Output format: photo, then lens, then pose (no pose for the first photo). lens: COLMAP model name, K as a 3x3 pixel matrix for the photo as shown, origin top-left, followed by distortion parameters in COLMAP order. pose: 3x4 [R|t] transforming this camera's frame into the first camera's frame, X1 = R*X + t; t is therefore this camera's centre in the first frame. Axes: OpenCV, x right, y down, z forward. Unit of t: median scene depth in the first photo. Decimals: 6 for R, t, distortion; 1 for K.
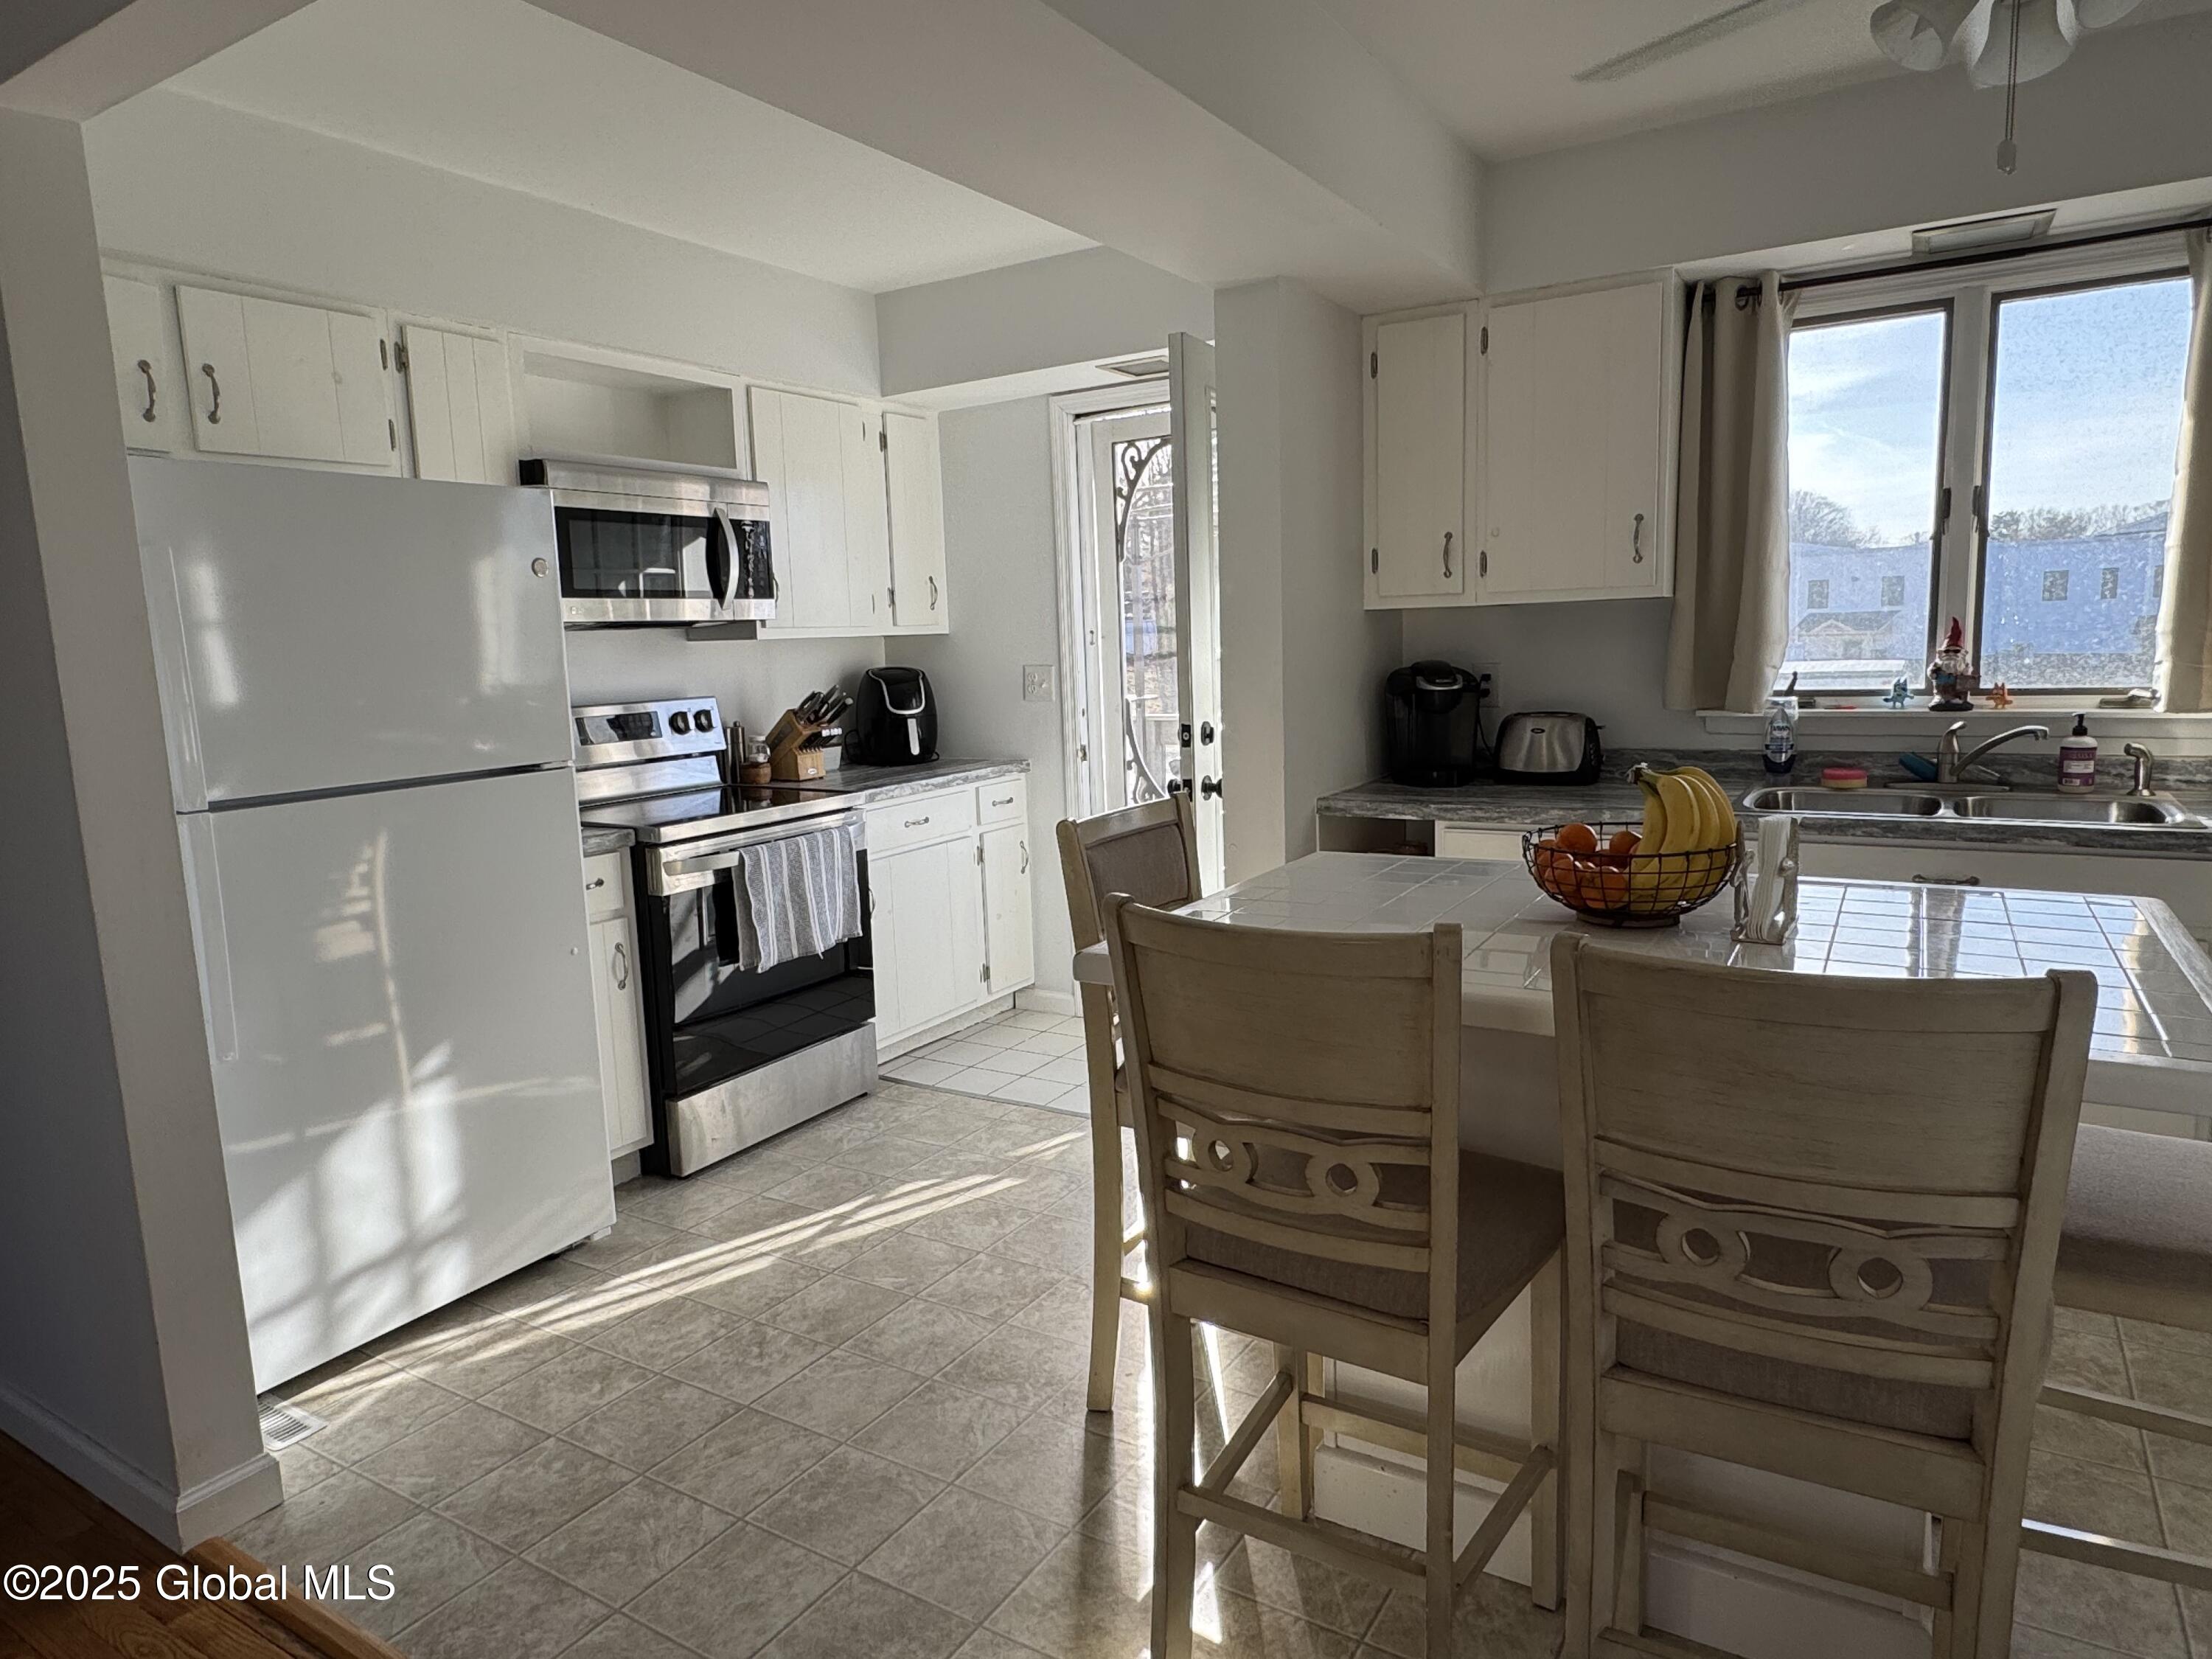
lens RADIAL K [[1351.5, 0, 1095.4], [0, 1351.5, 824.9], [0, 0, 1]] dist [-0.001278, 0.000525]
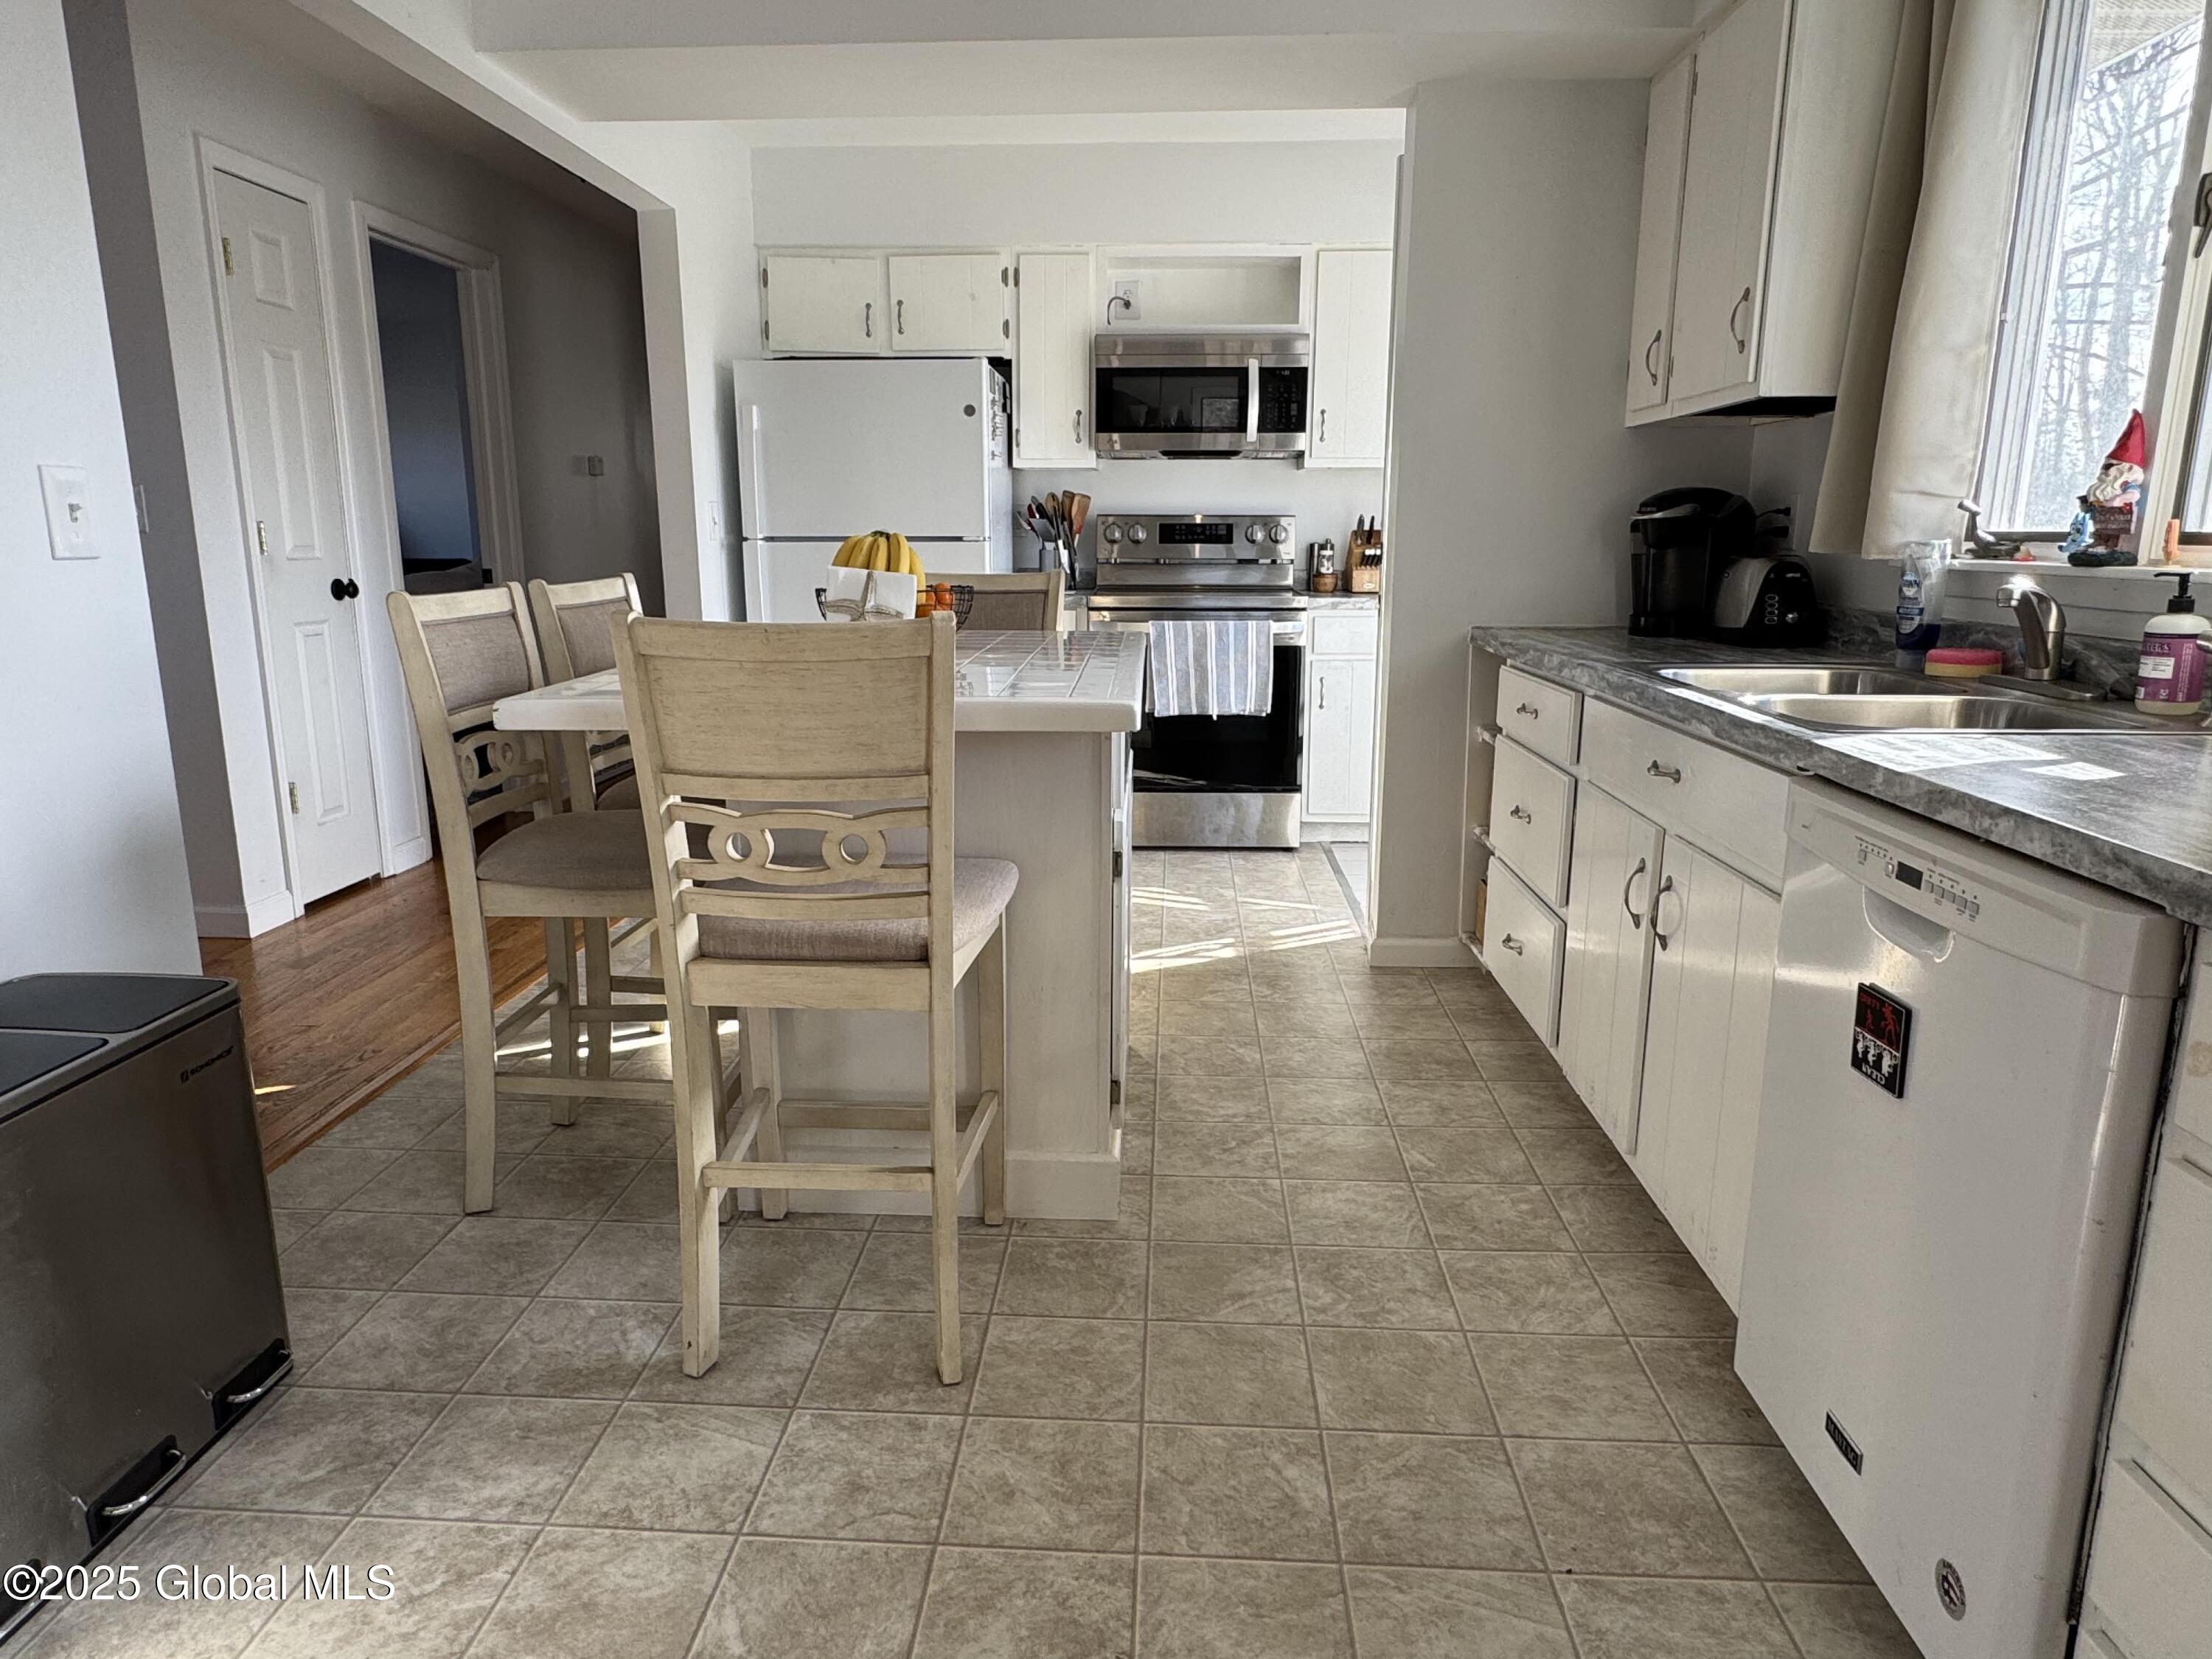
lens RADIAL K [[1351.5, 0, 1095.4], [0, 1351.5, 824.9], [0, 0, 1]] dist [-0.001278, 0.000525]
pose [[0.476836, 0.222421, -0.850386, 0.956290], [-0.141194, 0.974274, 0.175653, -0.013756], [0.867578, 0.036312, 0.495974, 0.308562]]
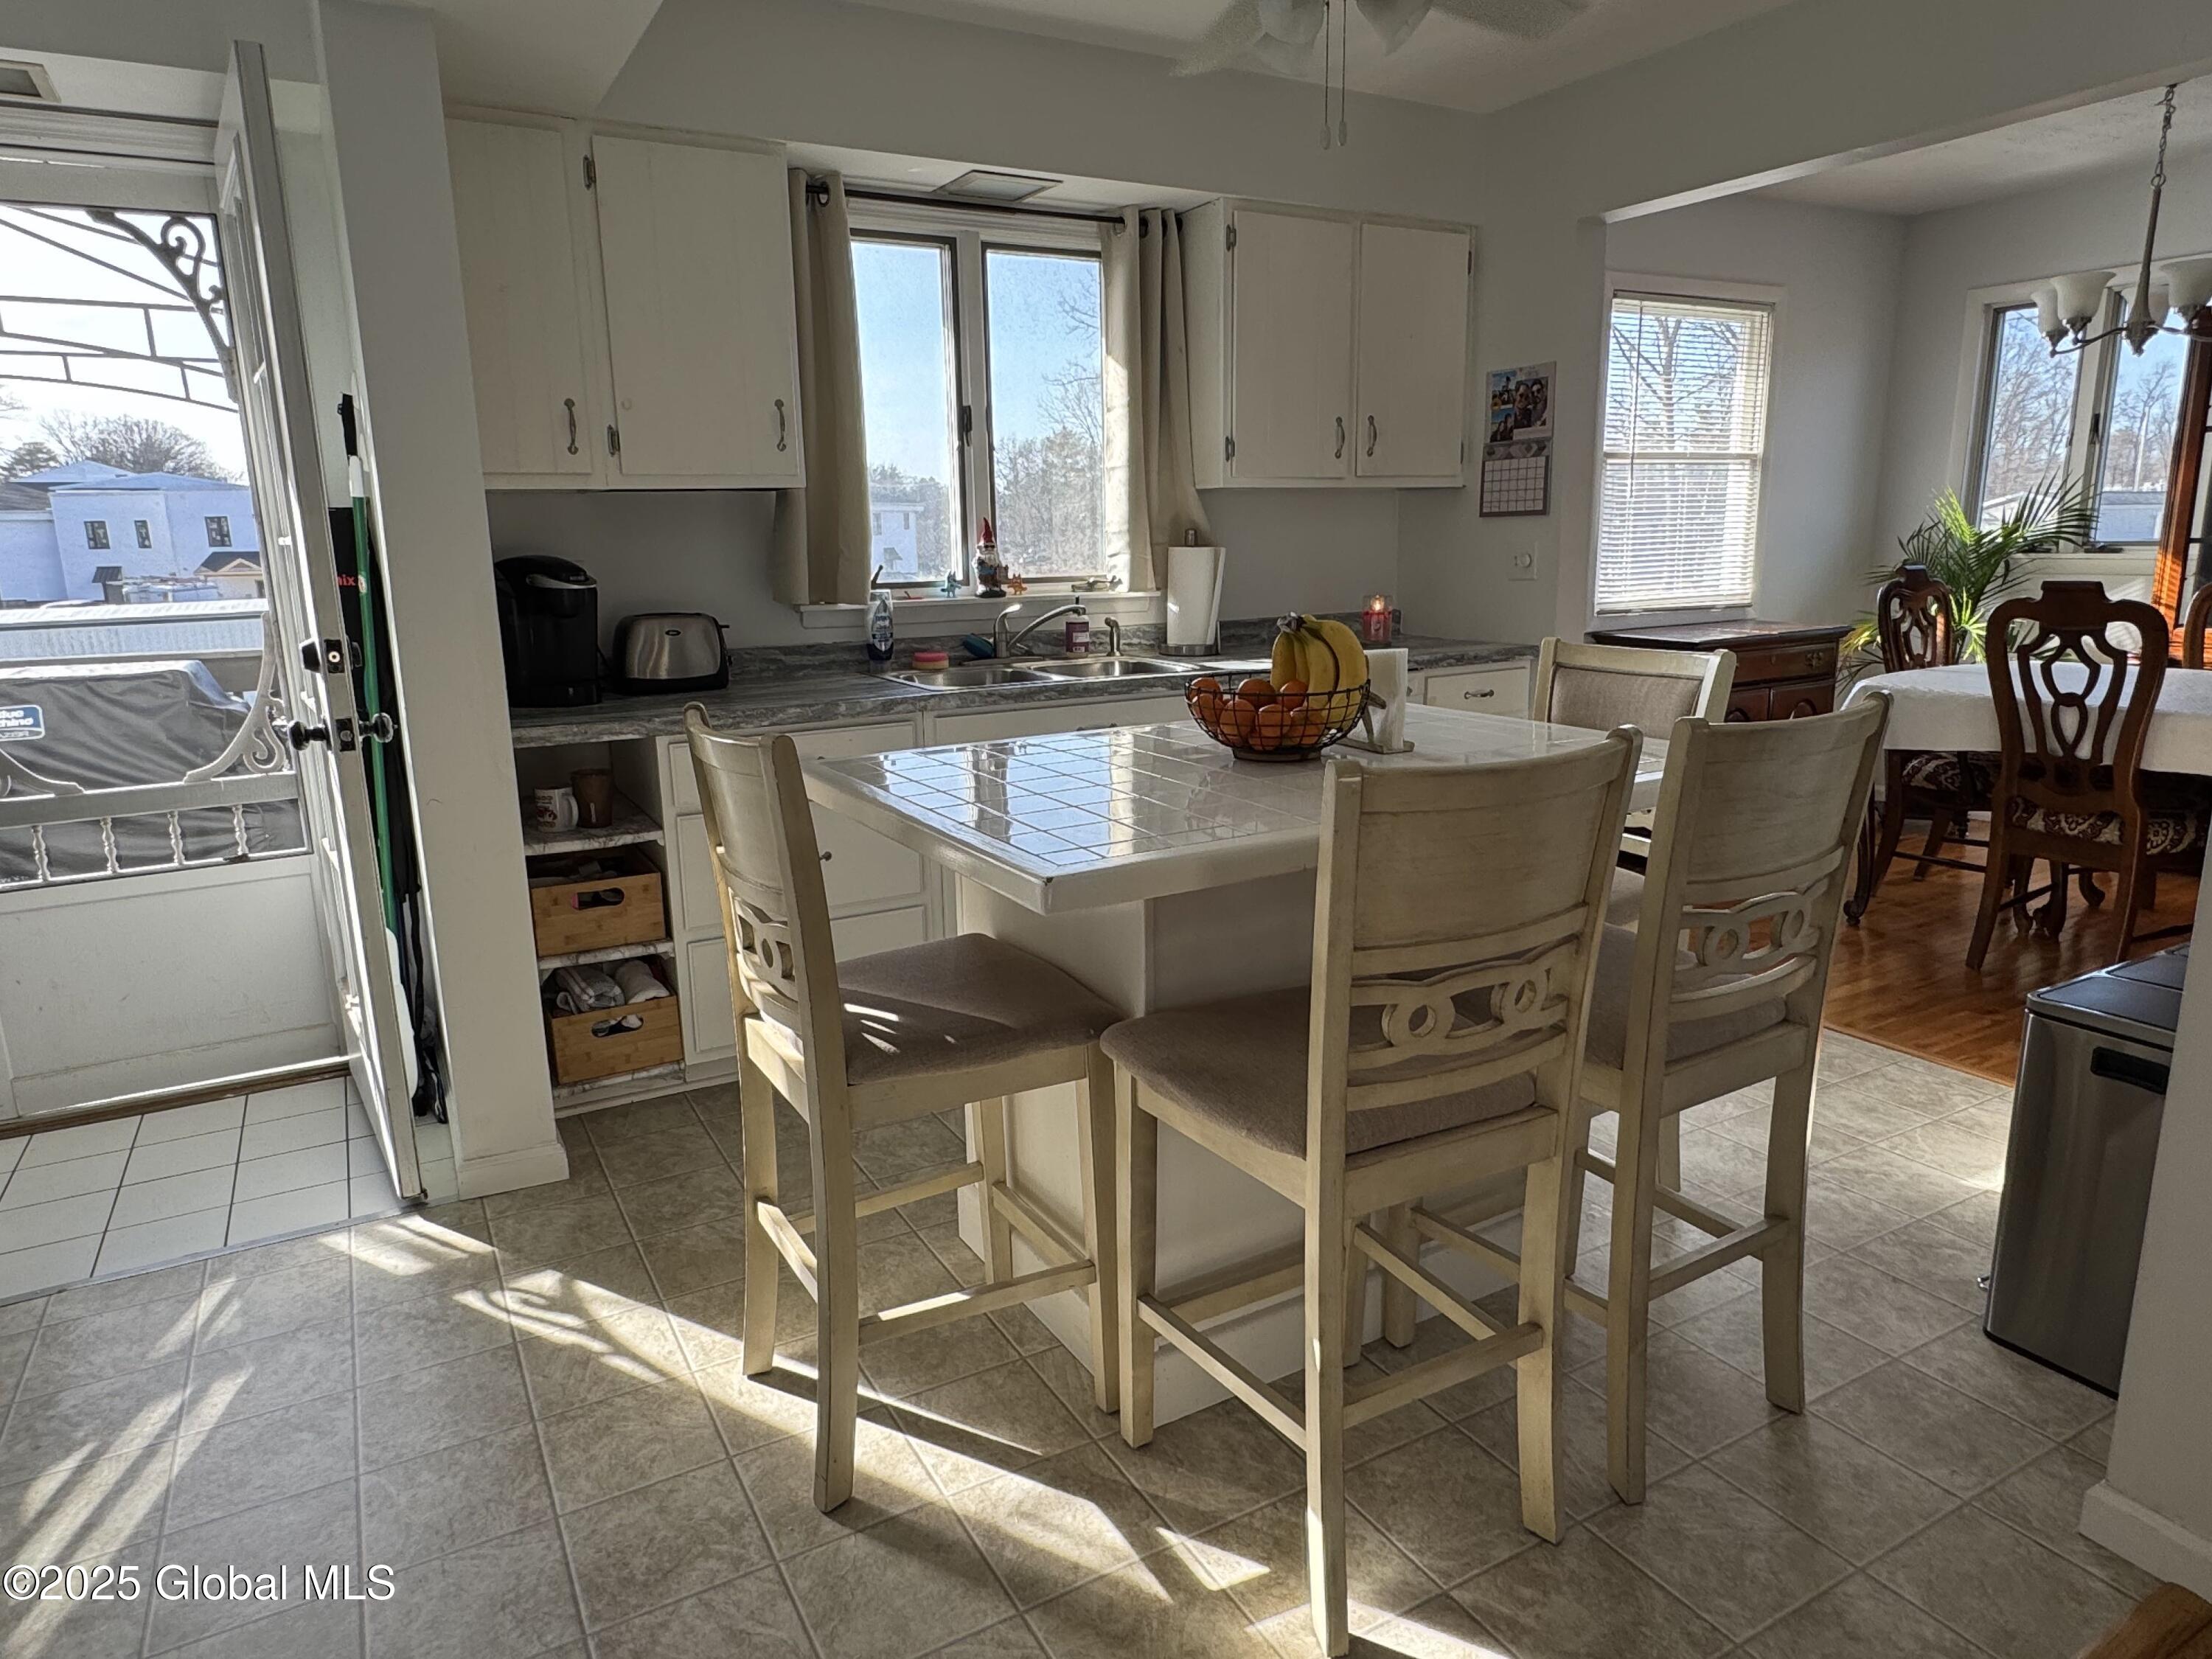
lens RADIAL K [[1351.5, 0, 1095.4], [0, 1351.5, 824.9], [0, 0, 1]] dist [-0.001278, 0.000525]
pose [[0.484180, -0.160766, 0.860072, -0.375661], [0.124599, 0.985626, 0.114091, -0.011609], [-0.866051, 0.051924, 0.497251, 0.340004]]
